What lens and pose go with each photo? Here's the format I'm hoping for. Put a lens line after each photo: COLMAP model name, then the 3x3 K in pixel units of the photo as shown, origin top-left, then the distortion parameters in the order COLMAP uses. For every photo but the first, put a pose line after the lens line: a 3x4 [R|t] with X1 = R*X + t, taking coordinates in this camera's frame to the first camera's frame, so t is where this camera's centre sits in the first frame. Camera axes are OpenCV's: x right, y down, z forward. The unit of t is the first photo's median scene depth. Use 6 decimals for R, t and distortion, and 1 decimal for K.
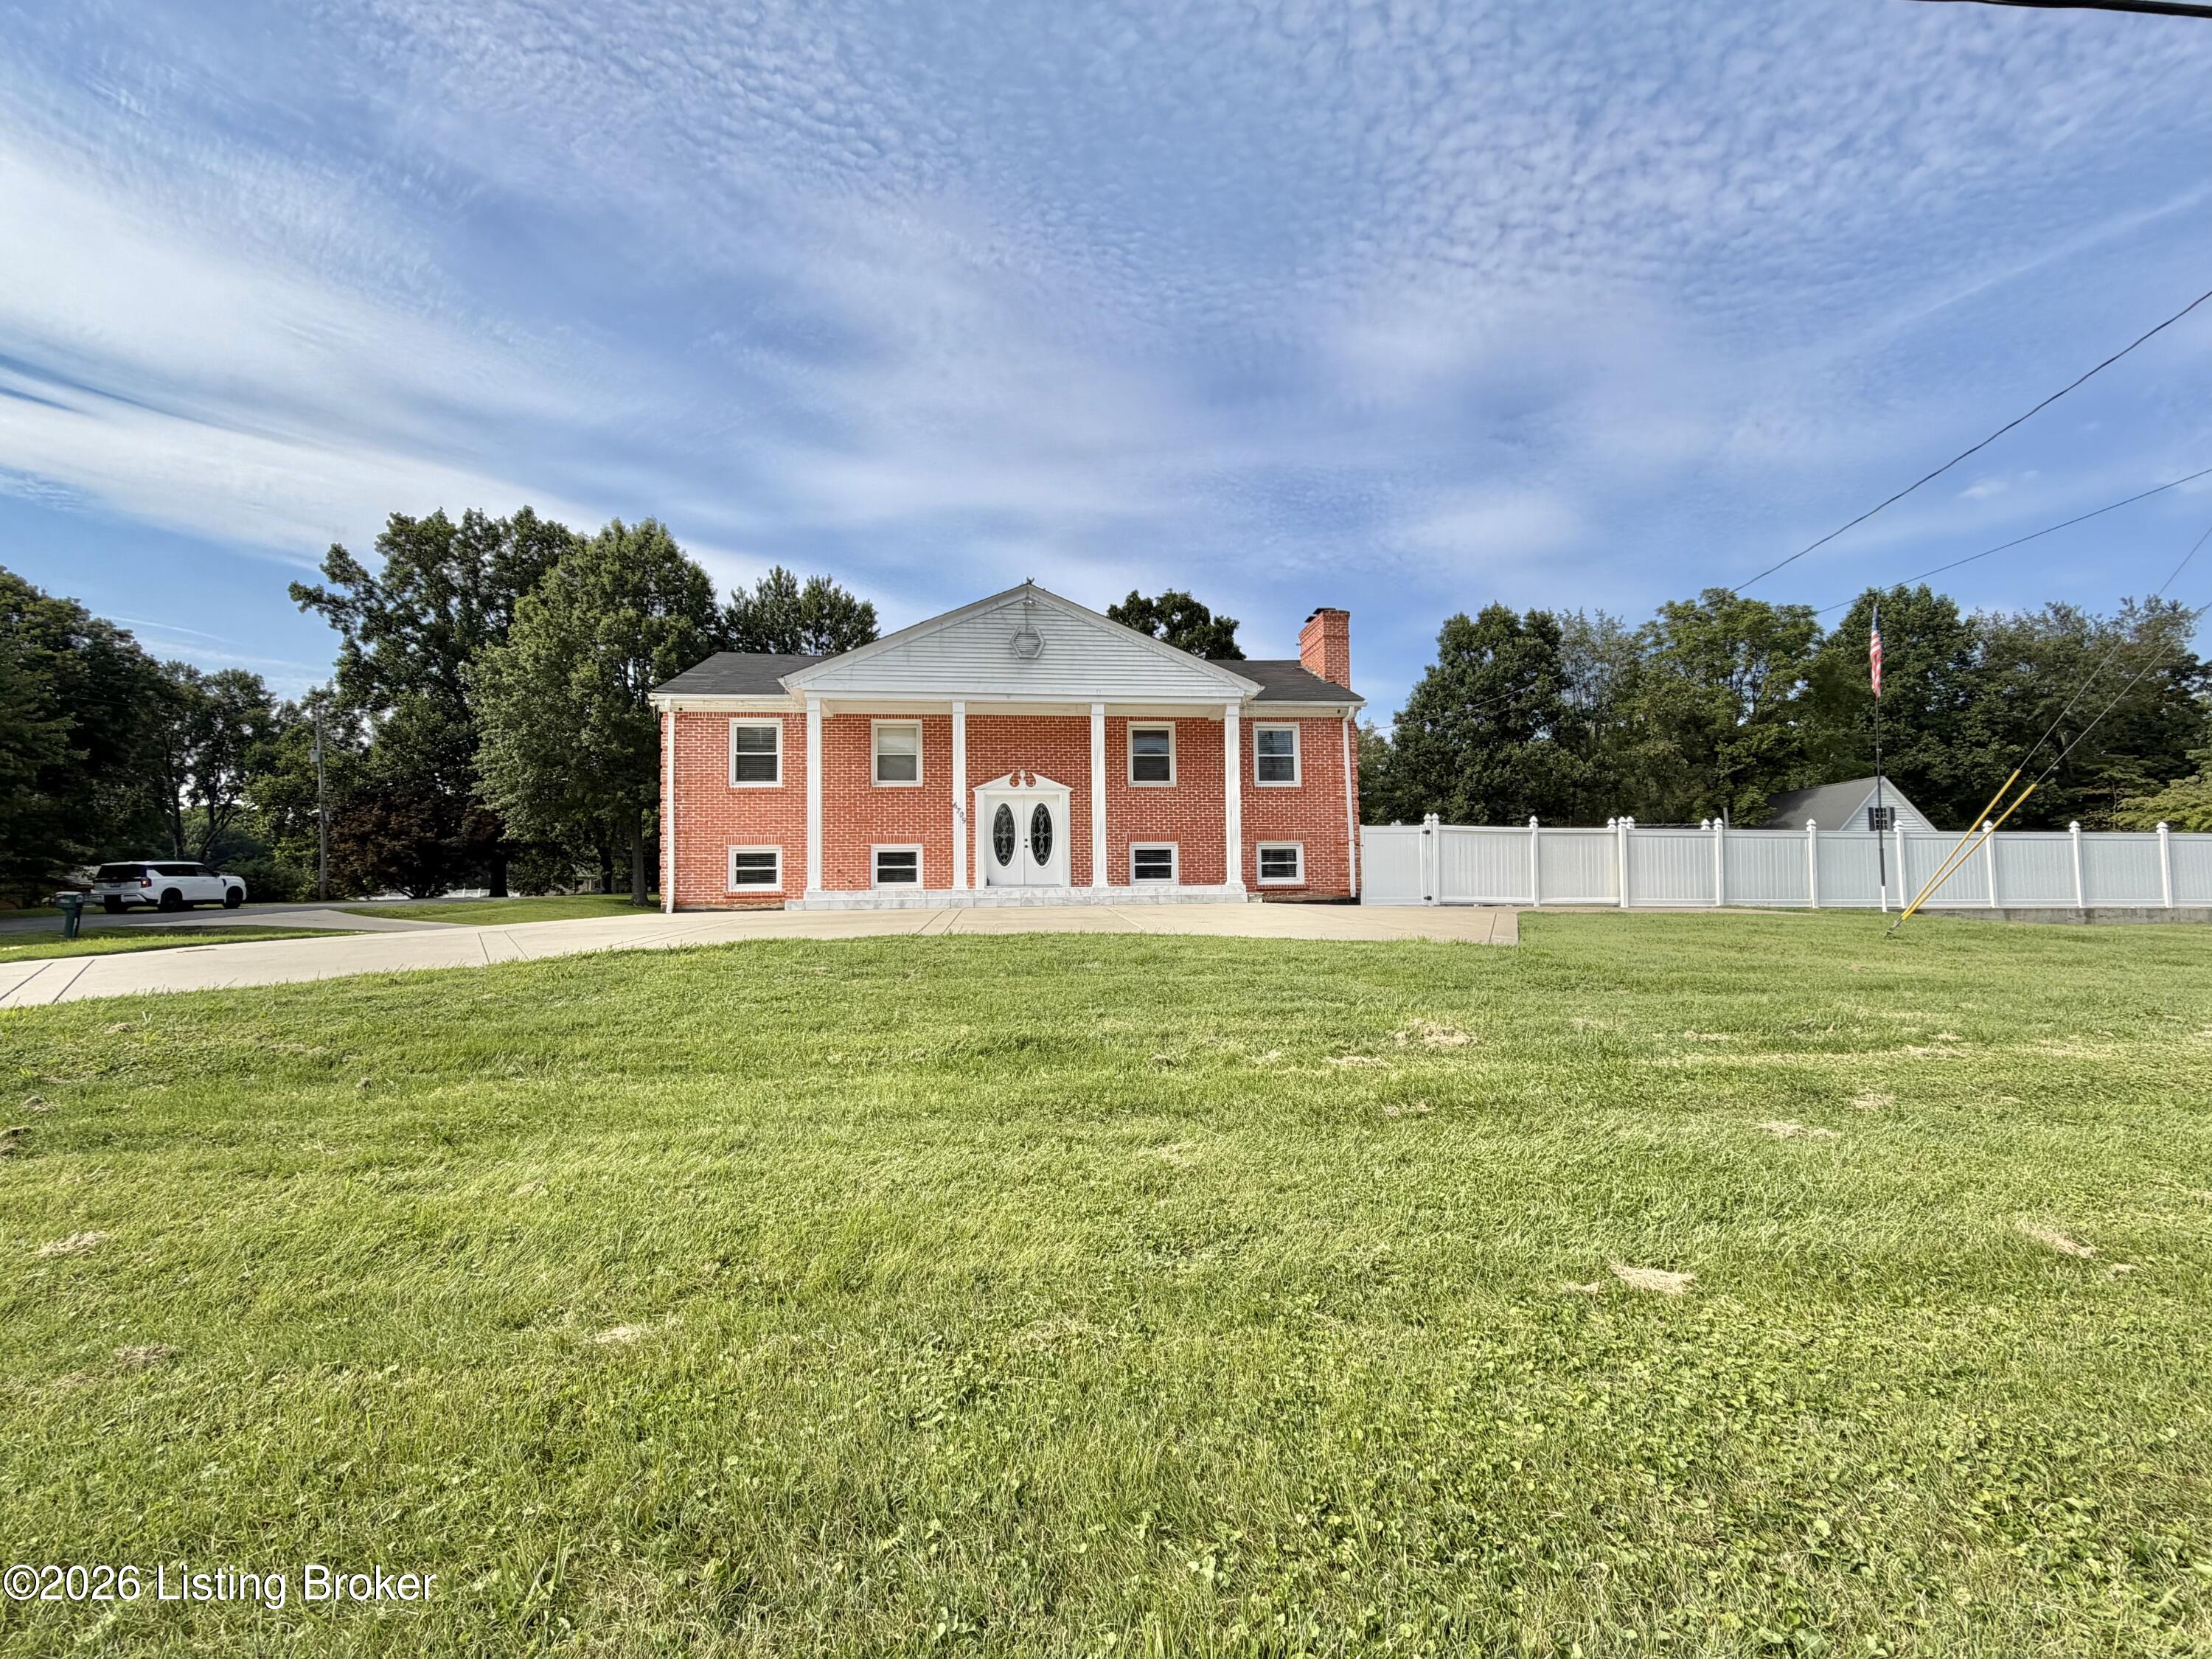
lens RADIAL K [[883.6, 0, 1101.2], [0, 883.6, 823.1], [0, 0, 1]] dist [0.001021, -0.000180]
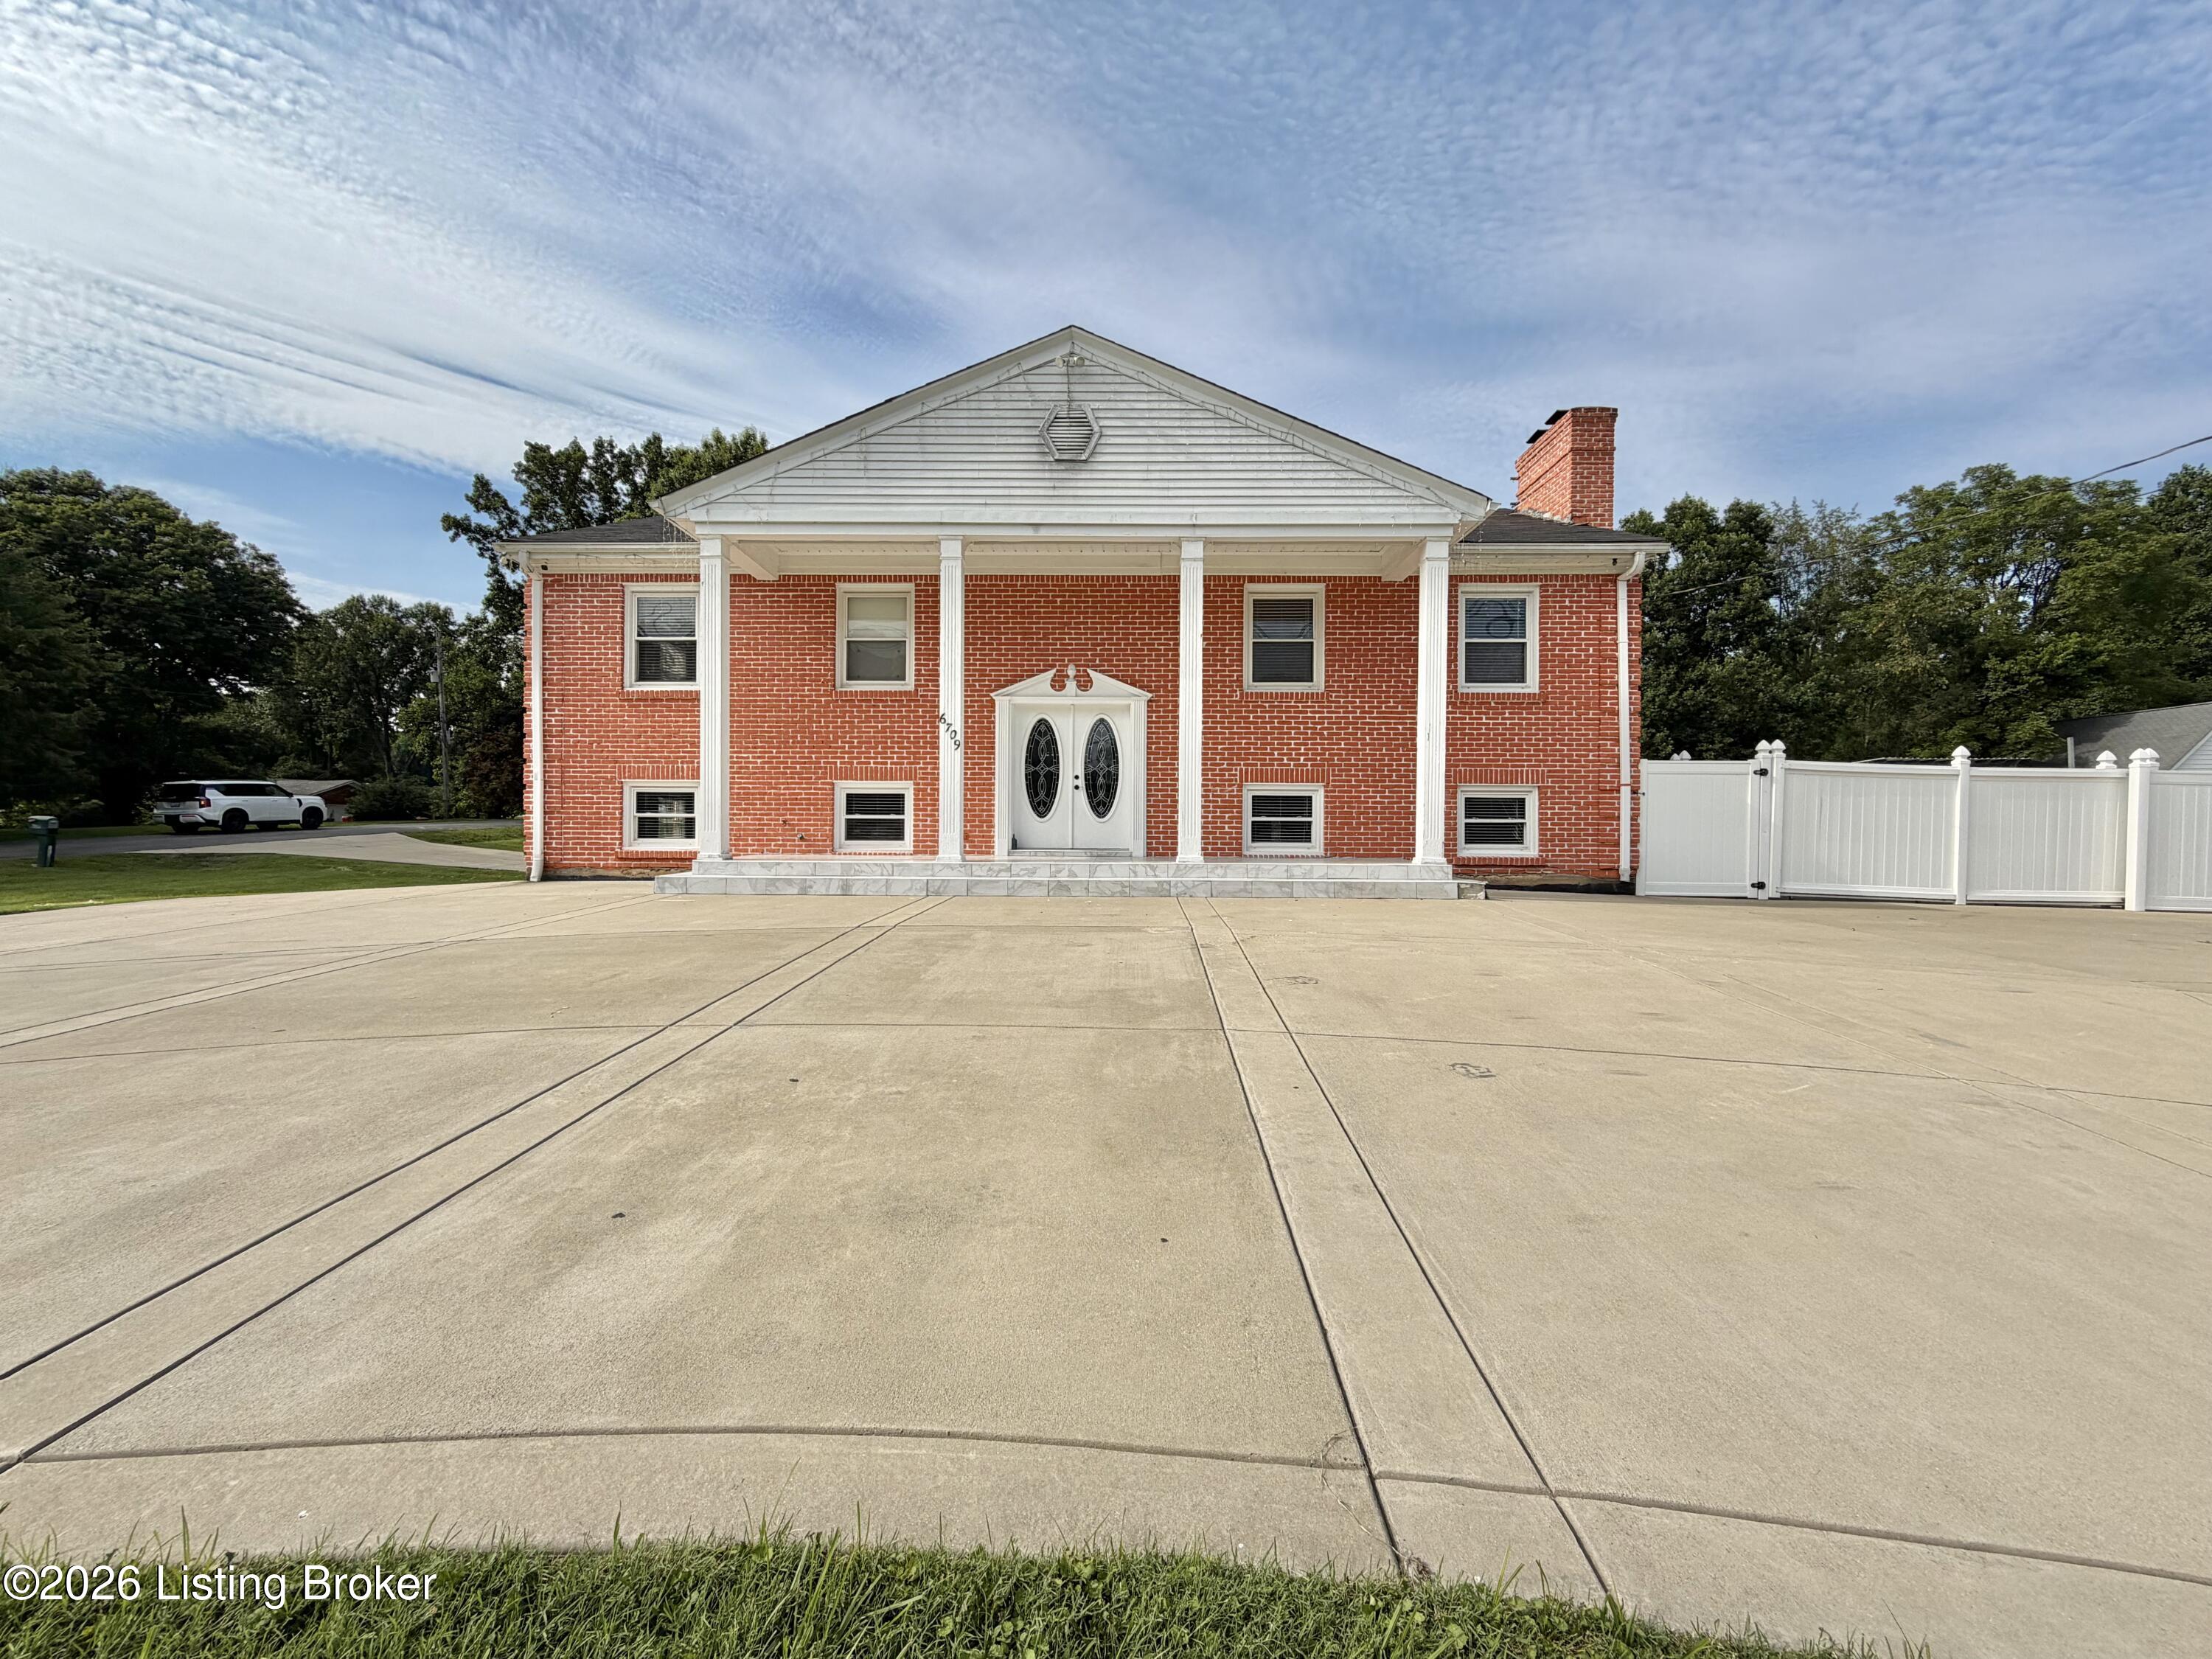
lens RADIAL K [[883.6, 0, 1101.2], [0, 883.6, 823.1], [0, 0, 1]] dist [0.001021, -0.000180]
pose [[0.991678, 0.020356, -0.127122, 0.012269], [-0.009733, 0.996449, 0.083634, -0.000985], [0.128373, -0.081701, 0.988355, 0.365794]]
